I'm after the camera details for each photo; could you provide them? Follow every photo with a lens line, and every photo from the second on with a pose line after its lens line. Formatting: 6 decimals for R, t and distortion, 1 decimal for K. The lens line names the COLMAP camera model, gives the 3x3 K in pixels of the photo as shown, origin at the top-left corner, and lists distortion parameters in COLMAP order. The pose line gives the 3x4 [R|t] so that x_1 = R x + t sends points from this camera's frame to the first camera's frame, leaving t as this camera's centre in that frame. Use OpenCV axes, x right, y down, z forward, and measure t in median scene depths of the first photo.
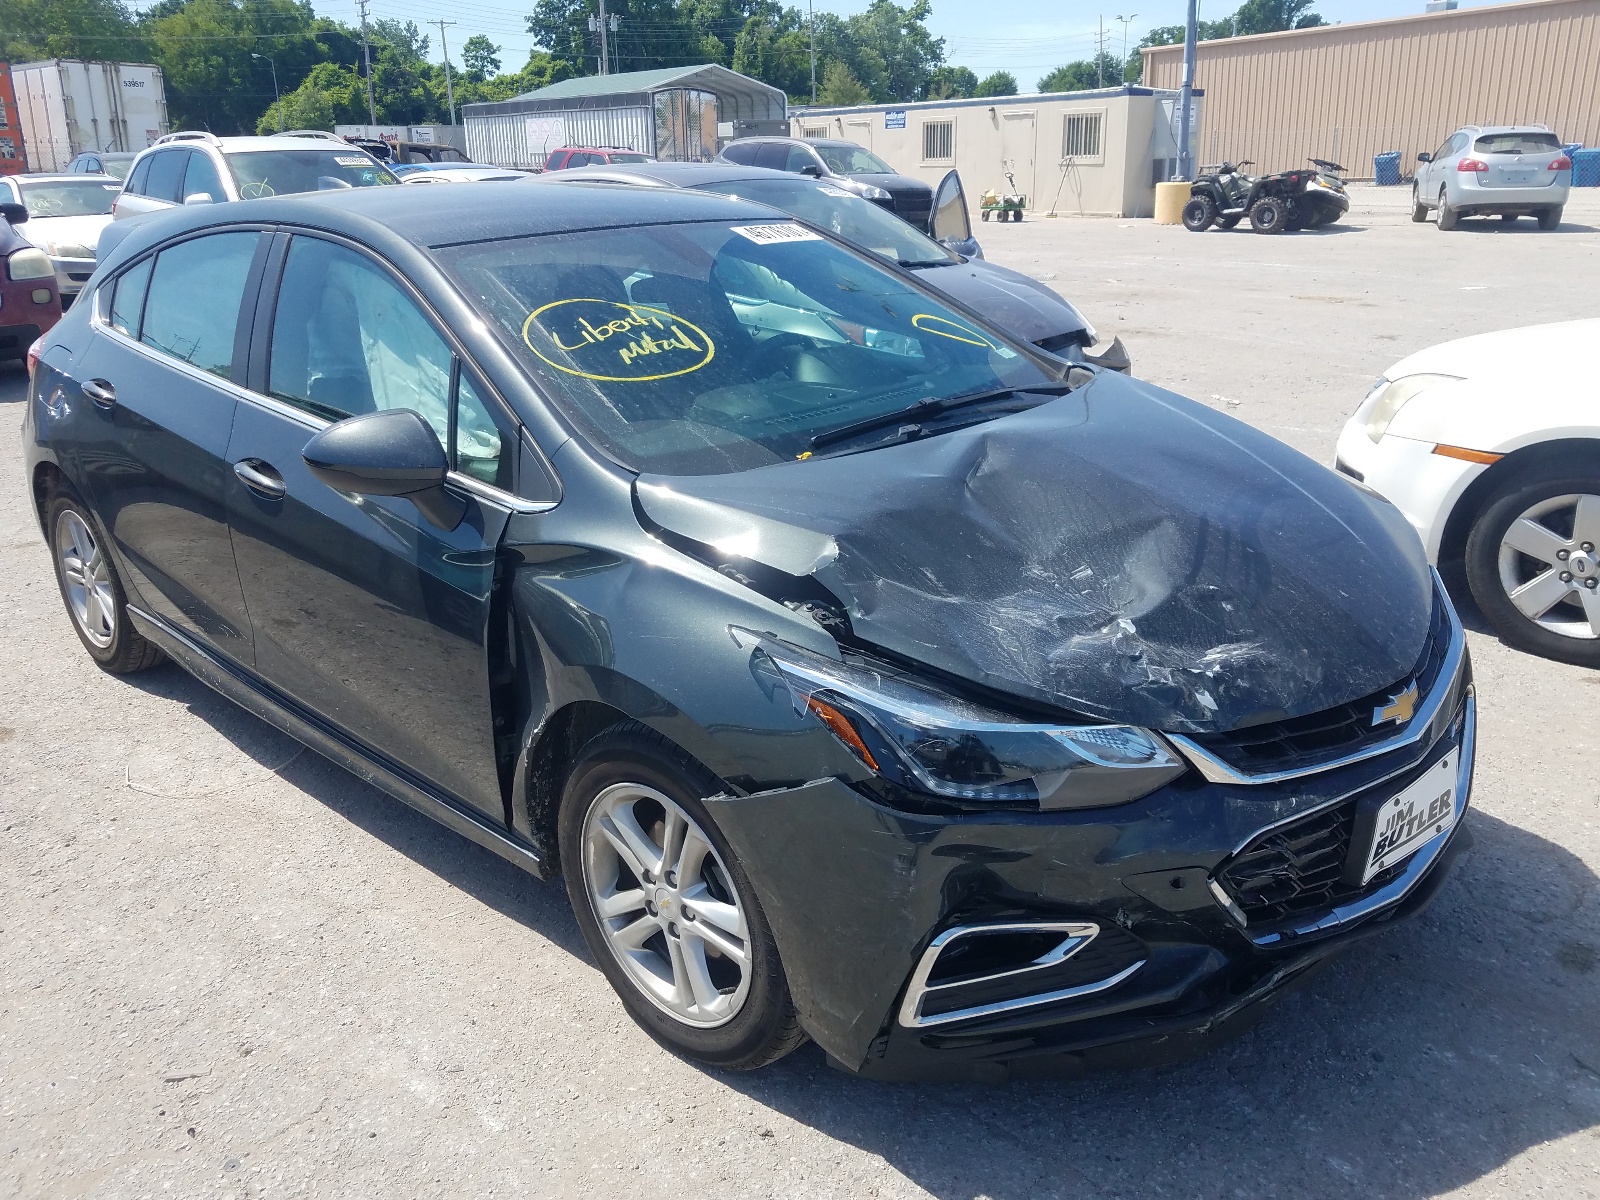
lens RADIAL K [[1235.9, 0, 800.0], [0, 1235.9, 600.0], [0, 0, 1]] dist [-0.001662, 0.006588]
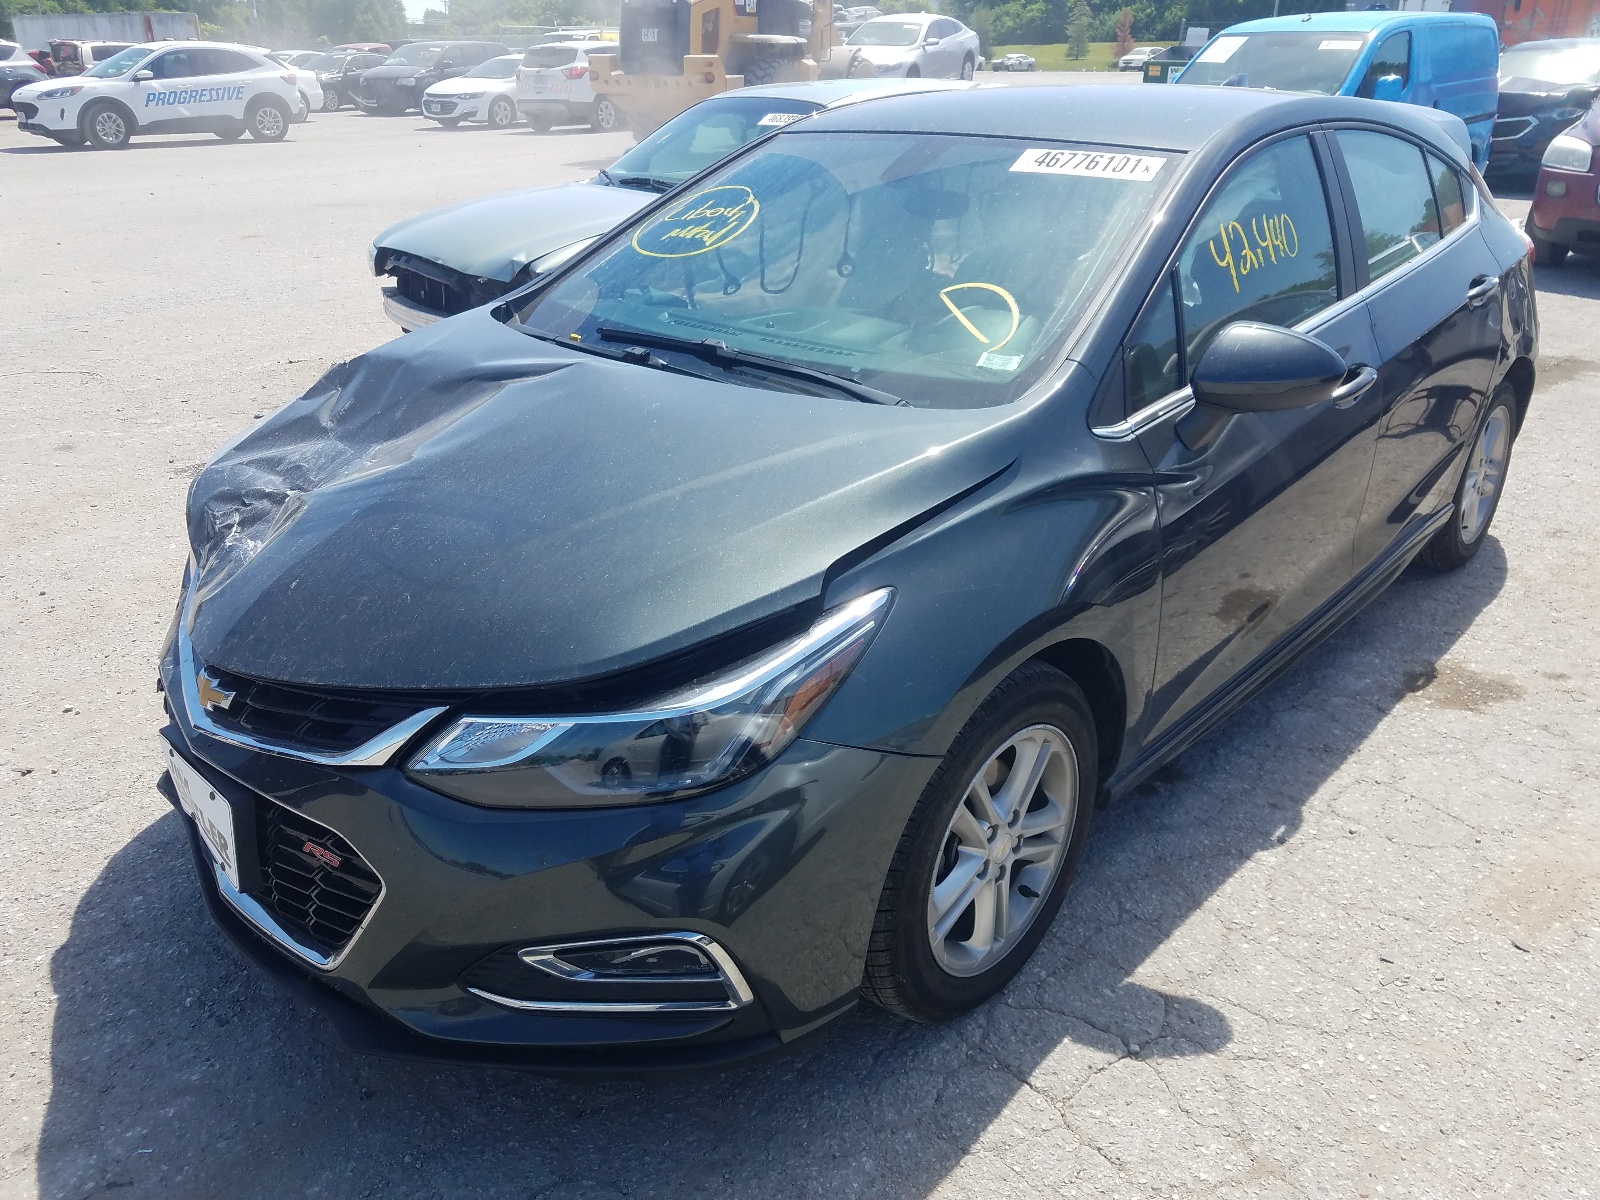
lens RADIAL K [[1235.9, 0, 800.0], [0, 1235.9, 600.0], [0, 0, 1]] dist [-0.001662, 0.006588]
pose [[0.027787, 0.420743, -0.906754, 1.311540], [-0.340726, 0.856769, 0.387108, -0.482569], [0.939752, 0.298198, 0.167165, 1.243615]]
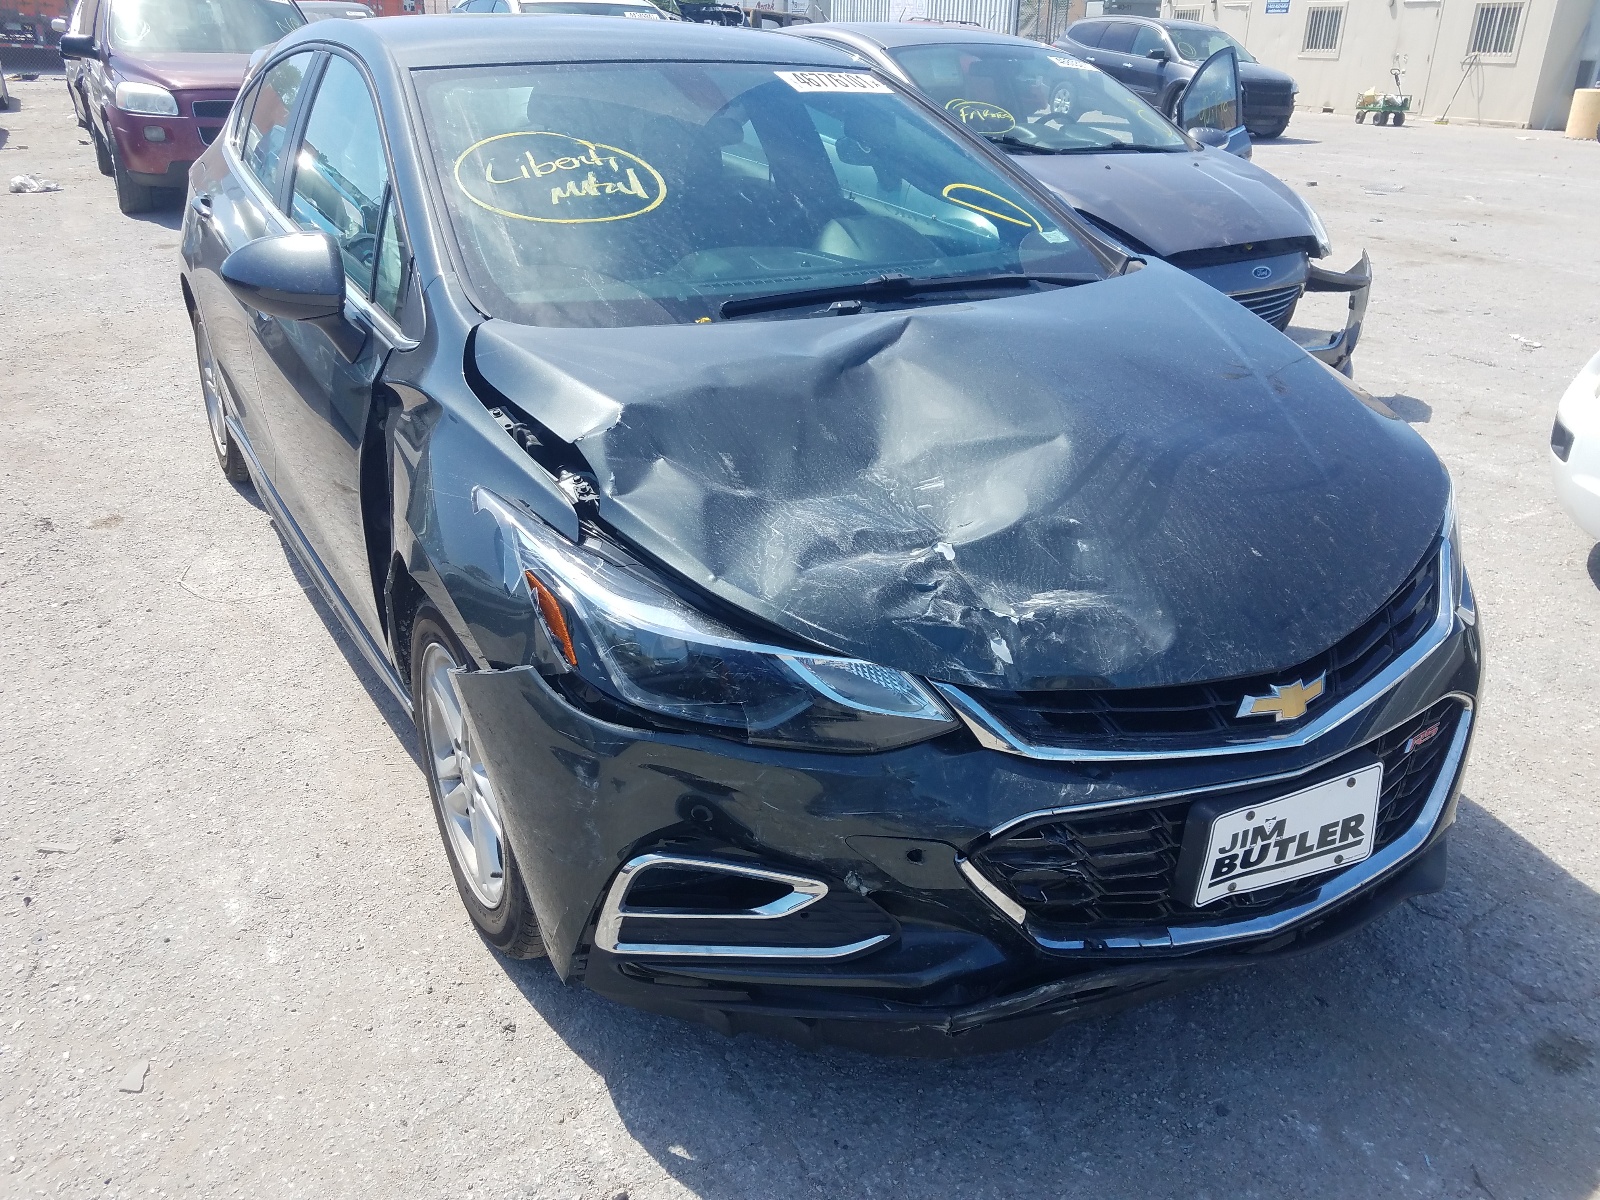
lens RADIAL K [[1238.8, 0, 800.0], [0, 1238.8, 600.0], [0, 0, 1]] dist [0.006084, -0.005676]
pose [[0.960409, 0.150014, -0.234758, 0.362657], [-0.130302, 0.986676, 0.097429, -0.014976], [0.246245, -0.062983, 0.967159, 0.152559]]
